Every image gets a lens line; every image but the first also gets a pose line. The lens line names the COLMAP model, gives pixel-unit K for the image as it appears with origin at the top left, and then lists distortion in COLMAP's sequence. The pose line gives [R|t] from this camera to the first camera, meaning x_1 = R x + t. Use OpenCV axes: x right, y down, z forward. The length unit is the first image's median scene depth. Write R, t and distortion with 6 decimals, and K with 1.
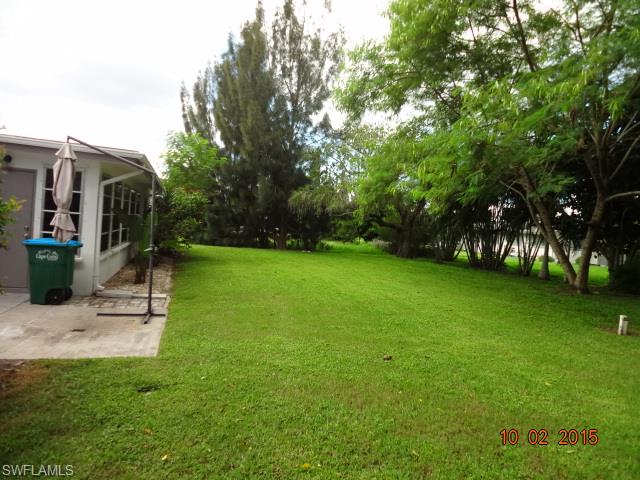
lens RADIAL K [[431.7, 0, 320.0], [0, 431.7, 240.0], [0, 0, 1]] dist [-0.037101, -0.002350]
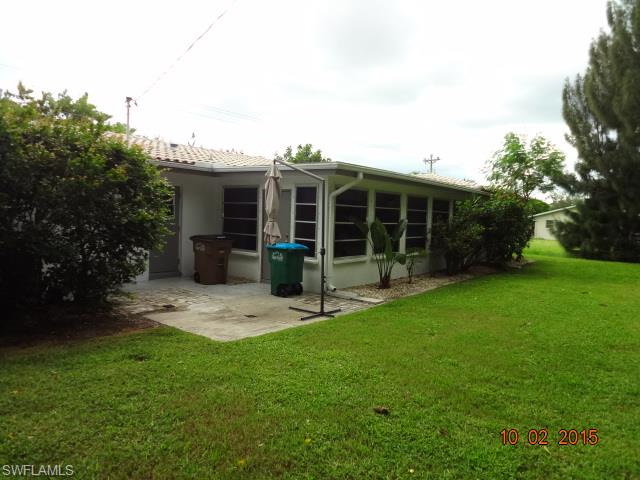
lens RADIAL K [[431.7, 0, 320.0], [0, 431.7, 240.0], [0, 0, 1]] dist [-0.037101, -0.002350]
pose [[0.575366, -0.008539, -0.817851, 0.485924], [-0.018111, 0.999567, -0.023177, 0.015289], [0.817695, 0.028147, 0.574963, 0.384347]]
